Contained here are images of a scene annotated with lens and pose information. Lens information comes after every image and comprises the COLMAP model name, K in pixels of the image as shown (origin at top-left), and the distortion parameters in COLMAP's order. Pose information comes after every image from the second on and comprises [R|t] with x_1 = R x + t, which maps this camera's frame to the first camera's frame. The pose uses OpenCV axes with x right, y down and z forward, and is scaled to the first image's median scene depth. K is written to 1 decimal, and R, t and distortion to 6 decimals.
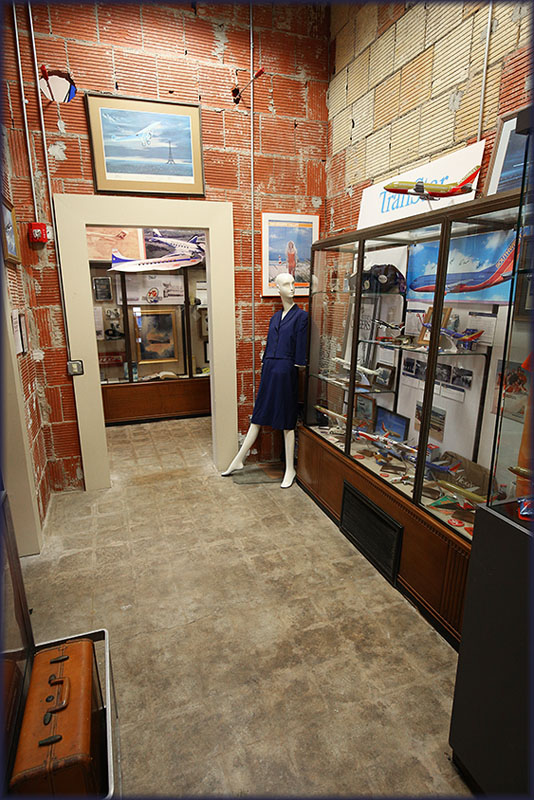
lens RADIAL K [[438.9, 0, 268.5], [0, 438.9, 402.5], [0, 0, 1]] dist [-0.018179, -0.000175]
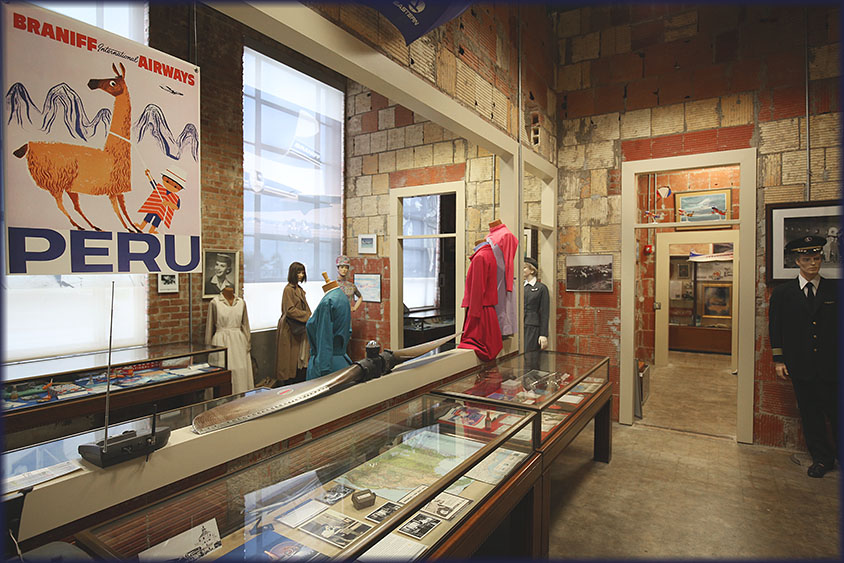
lens RADIAL K [[463.1, 0, 423.0], [0, 463.1, 280.0], [0, 0, 1]] dist [-0.018179, -0.000175]
pose [[0.598806, 0.018476, -0.800681, 0.596192], [-0.200667, 0.971306, -0.127660, 0.274562], [0.775348, 0.237113, 0.585332, -1.098411]]
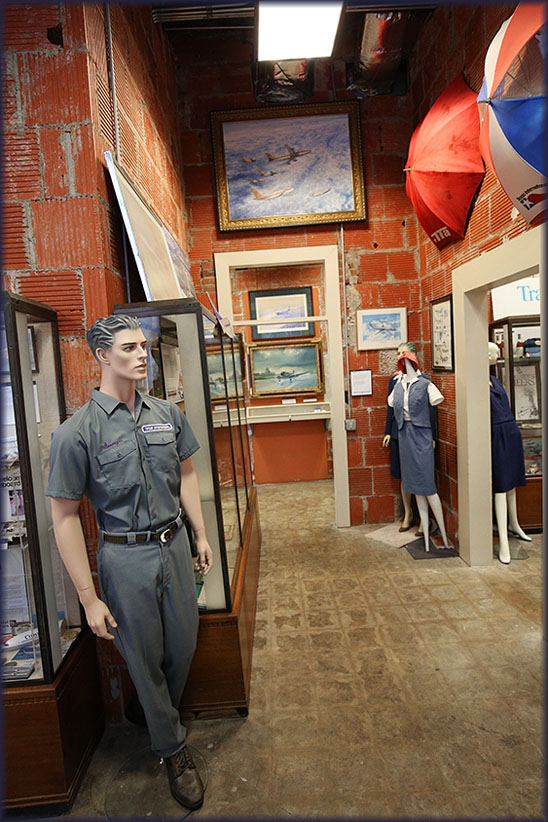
lens RADIAL K [[451.0, 0, 272.9], [0, 451.0, 409.1], [0, 0, 1]] dist [-0.018179, -0.000175]
pose [[0.342526, -0.093852, 0.934809, -0.949336], [0.286006, 0.958189, -0.008596, -0.225366], [-0.894917, 0.270305, 0.355047, 0.907407]]
